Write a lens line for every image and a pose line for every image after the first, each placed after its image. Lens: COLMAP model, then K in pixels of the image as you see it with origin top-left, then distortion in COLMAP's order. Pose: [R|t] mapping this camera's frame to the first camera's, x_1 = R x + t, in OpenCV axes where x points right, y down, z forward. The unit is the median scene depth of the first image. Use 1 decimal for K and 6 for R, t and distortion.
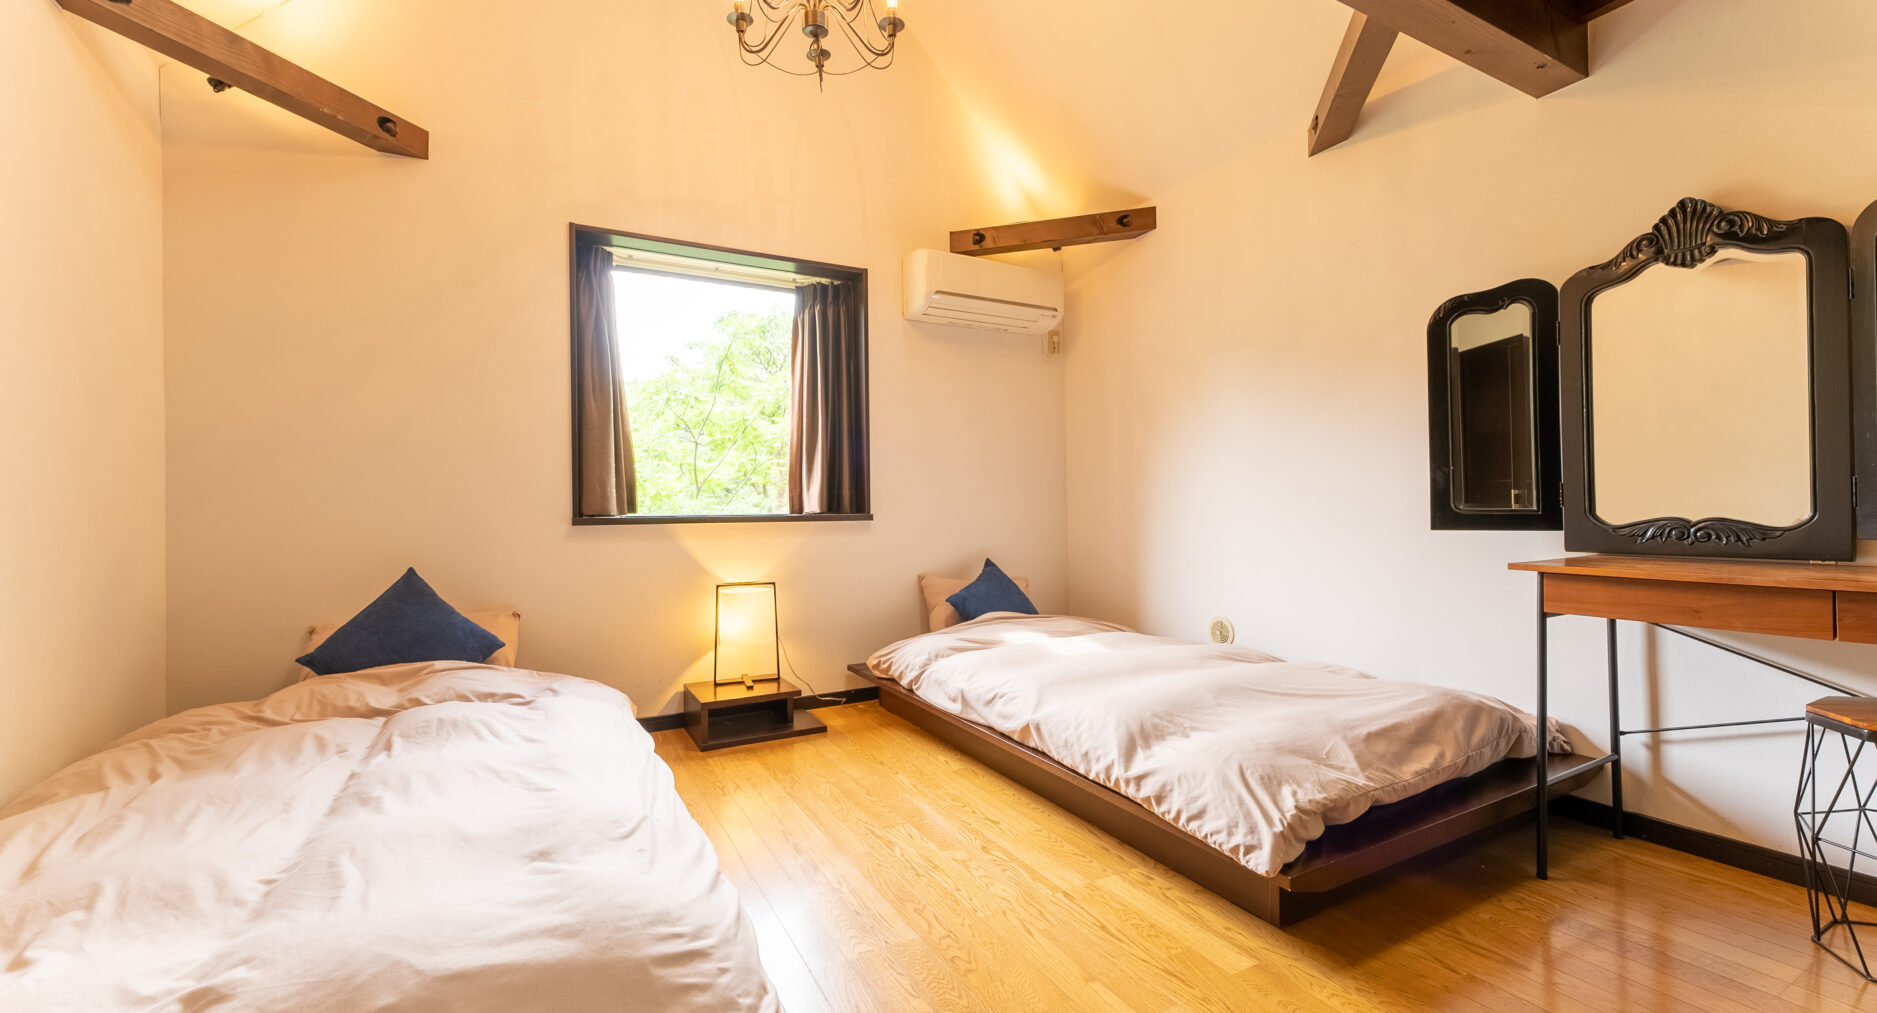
lens RADIAL K [[753.5, 0, 941.9], [0, 753.5, 505.3], [0, 0, 1]] dist [0.000061, -0.000013]
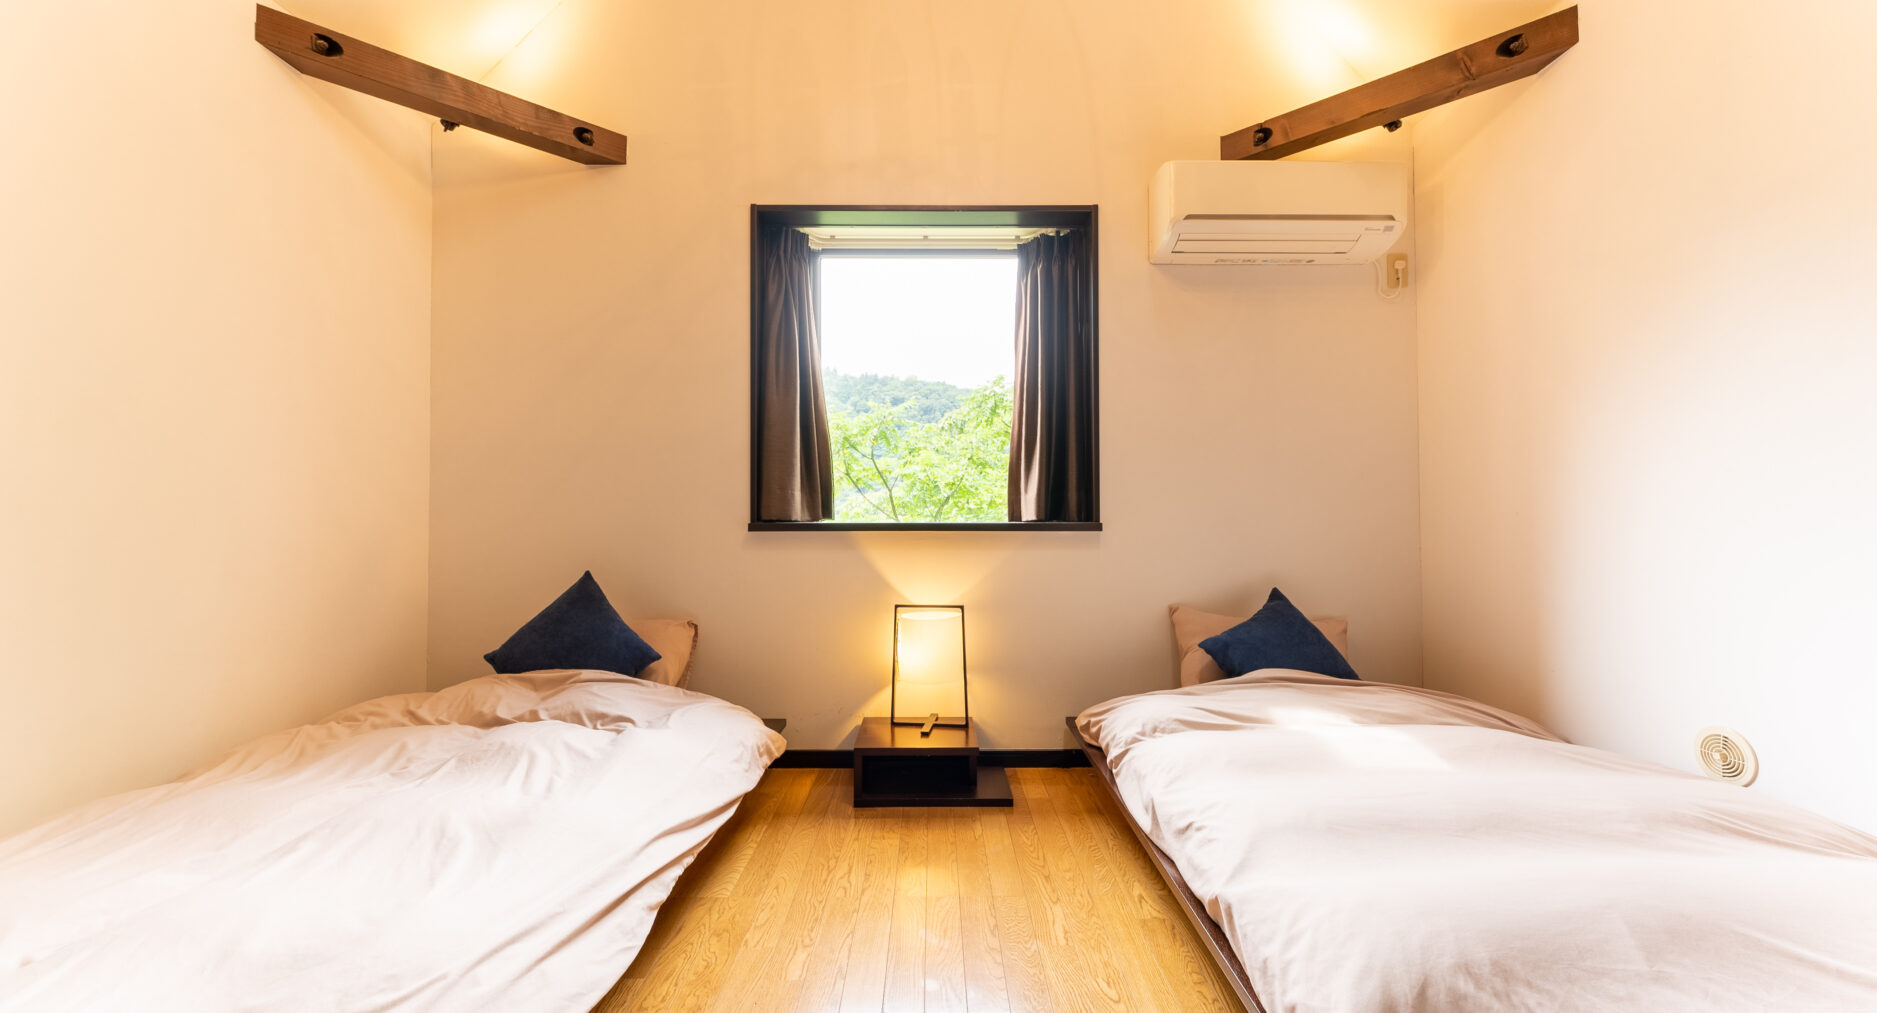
lens RADIAL K [[747.7, 0, 941.5], [0, 747.7, 505.1], [0, 0, 1]] dist [-0.000157, -0.000090]
pose [[0.878892, 0.003459, -0.477009, 0.140454], [-0.006358, 0.999970, -0.004464, -0.002563], [0.476979, 0.006956, 0.878887, 0.281978]]
